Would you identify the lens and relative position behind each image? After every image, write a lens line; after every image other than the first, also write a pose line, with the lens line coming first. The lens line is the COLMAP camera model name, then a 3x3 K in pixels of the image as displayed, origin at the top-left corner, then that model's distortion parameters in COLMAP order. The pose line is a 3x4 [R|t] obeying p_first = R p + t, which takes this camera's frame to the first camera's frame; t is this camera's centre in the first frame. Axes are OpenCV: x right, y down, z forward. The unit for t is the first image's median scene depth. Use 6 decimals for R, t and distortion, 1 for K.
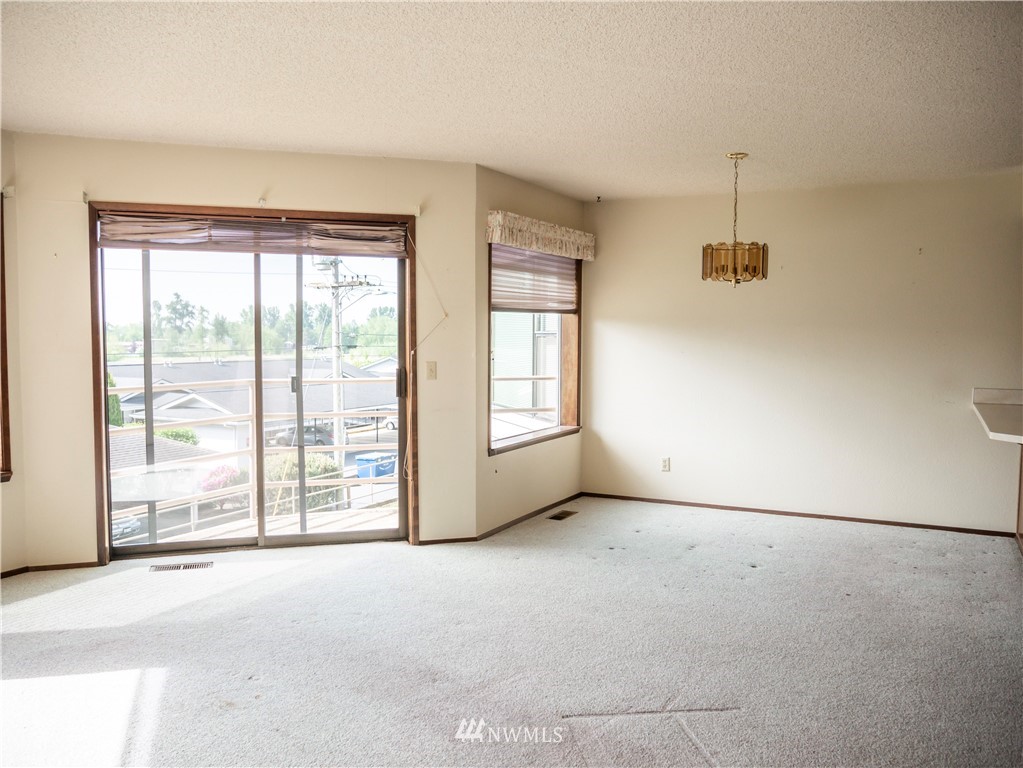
lens RADIAL K [[872.0, 0, 498.7], [0, 872.0, 386.4], [0, 0, 1]] dist [-0.006888, -0.001496]
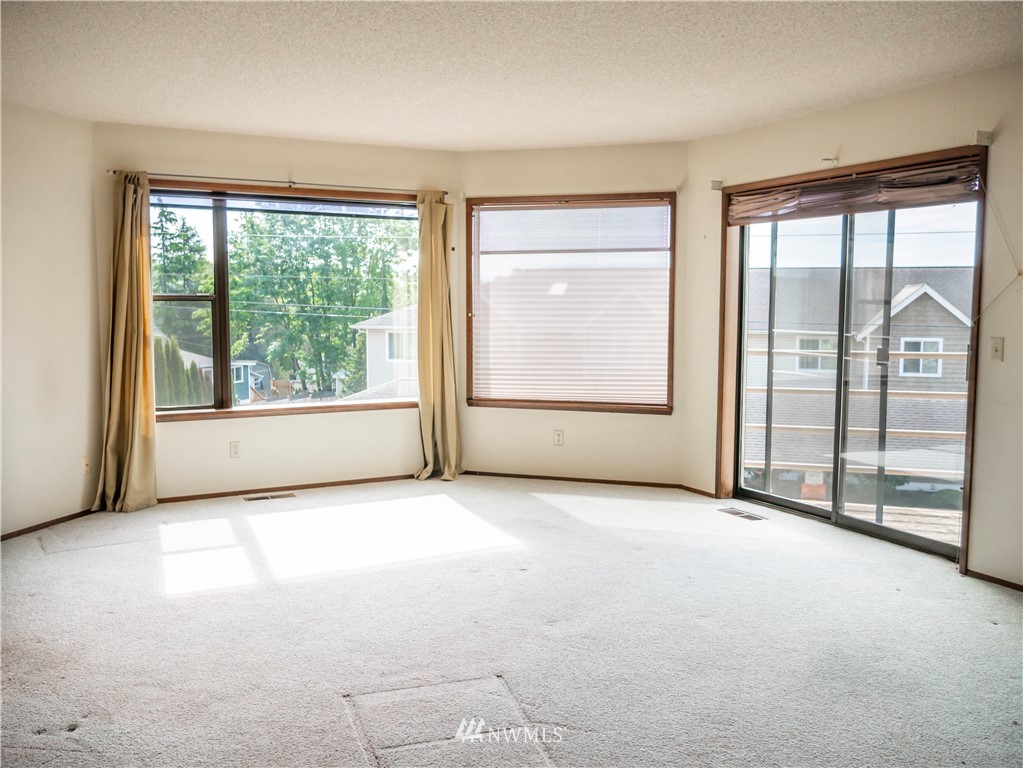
lens RADIAL K [[872.0, 0, 498.7], [0, 872.0, 386.4], [0, 0, 1]] dist [-0.006888, -0.001496]
pose [[0.167518, 0.090747, -0.981684, 0.615222], [-0.063760, 0.994667, 0.081067, -0.020723], [0.983805, 0.049012, 0.172411, 0.482444]]
